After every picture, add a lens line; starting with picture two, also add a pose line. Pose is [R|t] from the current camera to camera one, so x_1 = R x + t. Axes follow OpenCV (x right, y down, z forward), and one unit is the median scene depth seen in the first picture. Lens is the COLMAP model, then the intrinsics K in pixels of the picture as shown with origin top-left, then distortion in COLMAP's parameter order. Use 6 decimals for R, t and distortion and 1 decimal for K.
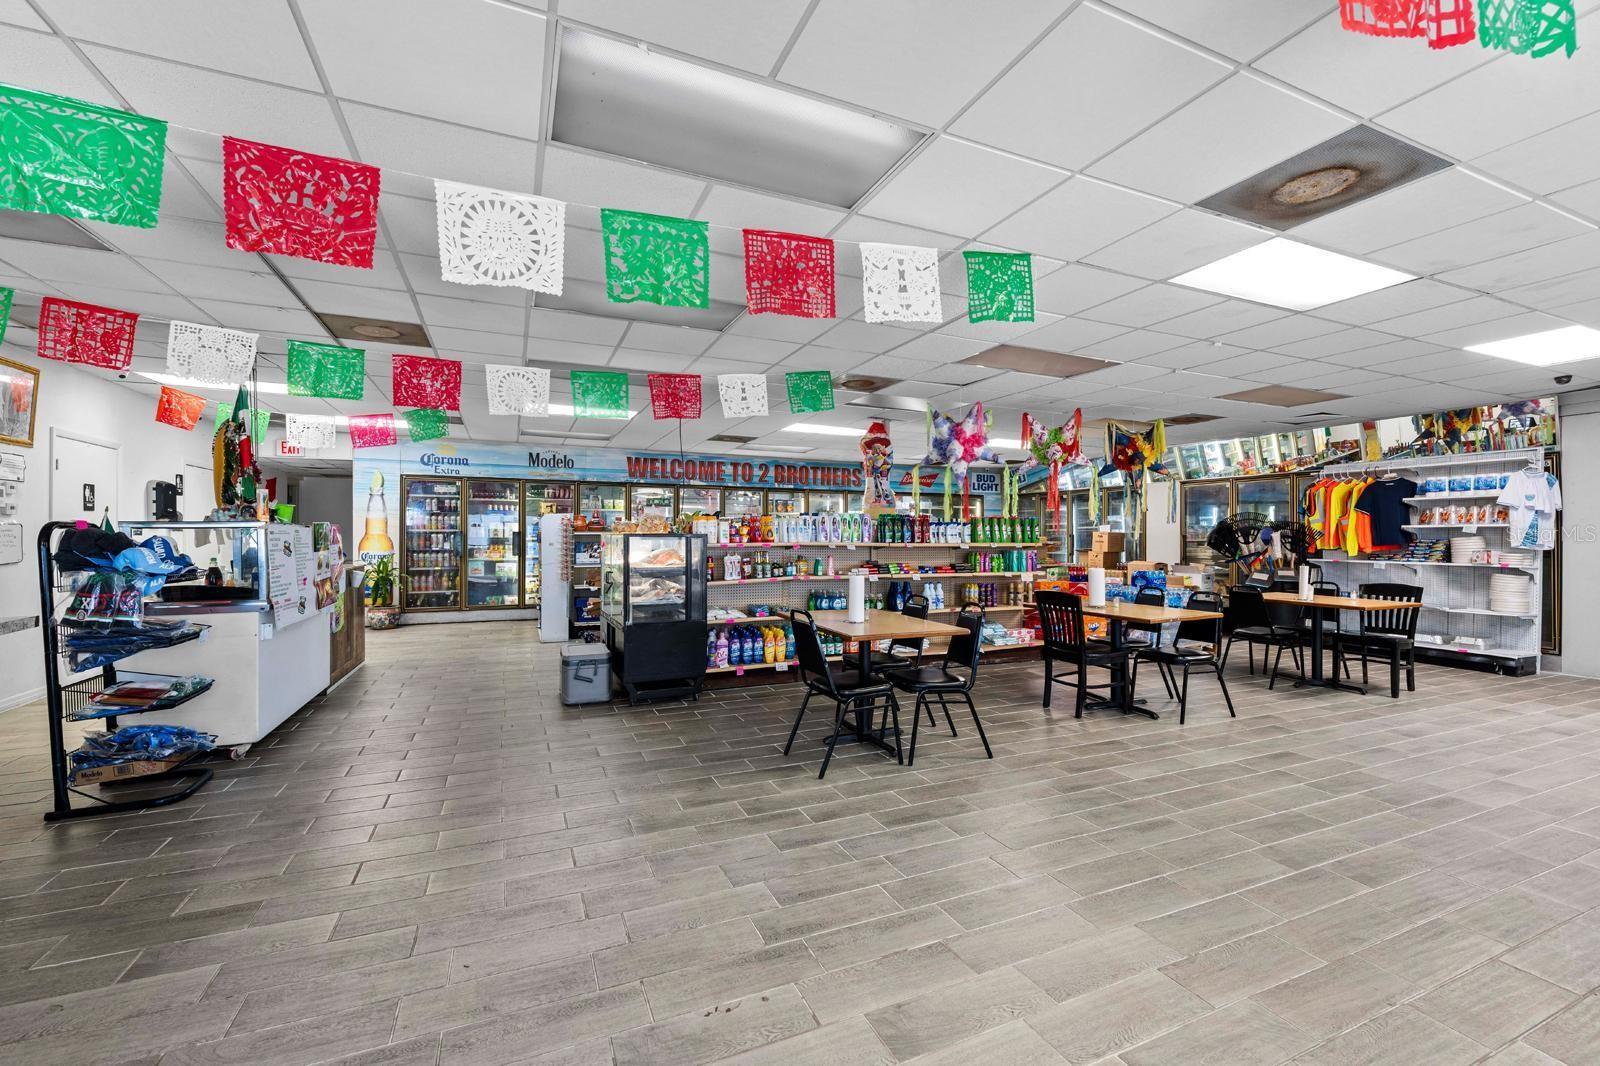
lens RADIAL K [[652.9, 0, 804.0], [0, 652.9, 538.6], [0, 0, 1]] dist [-0.001135, -0.000501]
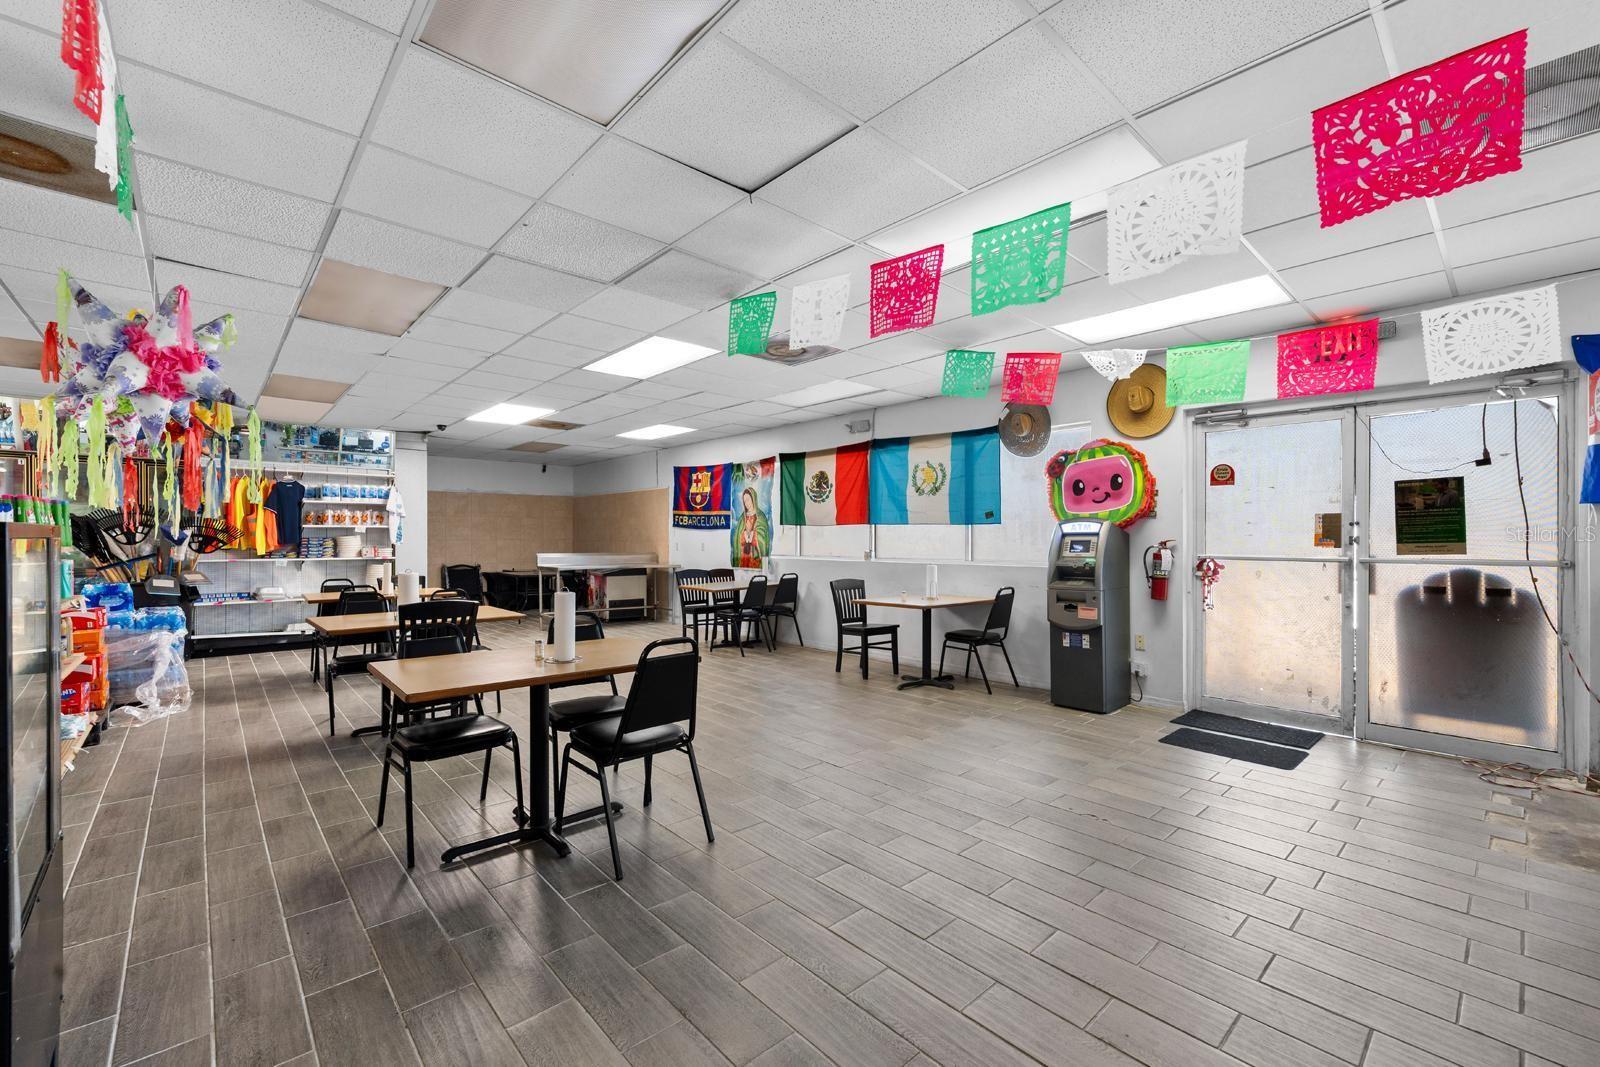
lens RADIAL K [[652.9, 0, 788.7], [0, 652.9, 536.0], [0, 0, 1]] dist [-0.001135, -0.000501]
pose [[-0.305626, -0.002641, 0.952148, -0.428656], [0.003486, 0.999986, 0.003893, -0.003847], [-0.952145, 0.004509, -0.305613, 0.654240]]
